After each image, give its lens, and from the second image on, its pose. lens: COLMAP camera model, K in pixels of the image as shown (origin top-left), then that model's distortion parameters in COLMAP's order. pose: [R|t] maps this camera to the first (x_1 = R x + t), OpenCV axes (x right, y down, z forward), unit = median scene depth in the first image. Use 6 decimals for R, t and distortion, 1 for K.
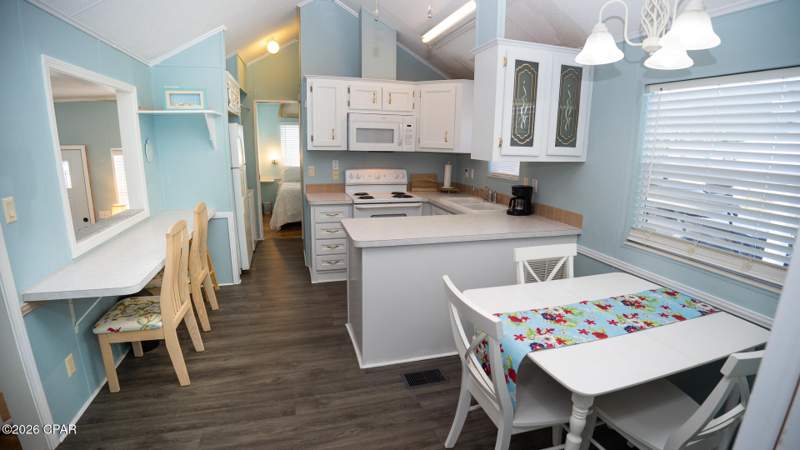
lens RADIAL K [[367.6, 0, 400.0], [0, 367.6, 225.0], [0, 0, 1]] dist [-0.071143, -0.000040]
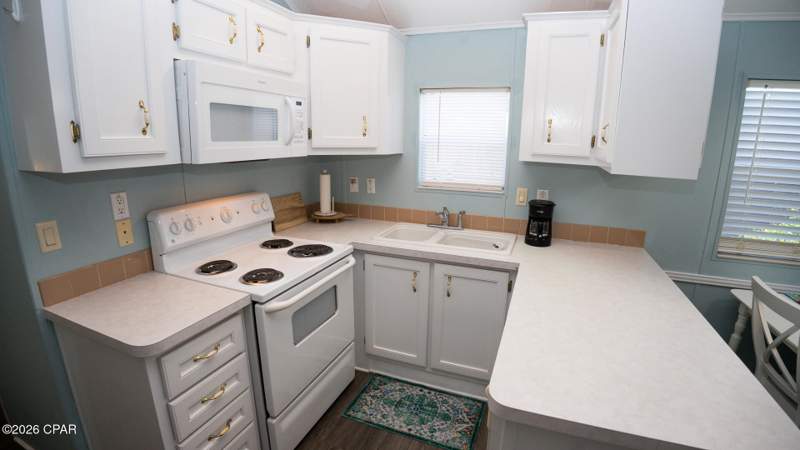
lens RADIAL K [[367.6, 0, 400.0], [0, 367.6, 225.0], [0, 0, 1]] dist [-0.071143, -0.000040]
pose [[0.621612, -0.191375, 0.759589, -0.289907], [0.167464, 0.979745, 0.109797, -0.146419], [-0.765216, 0.058953, 0.641069, 0.608025]]
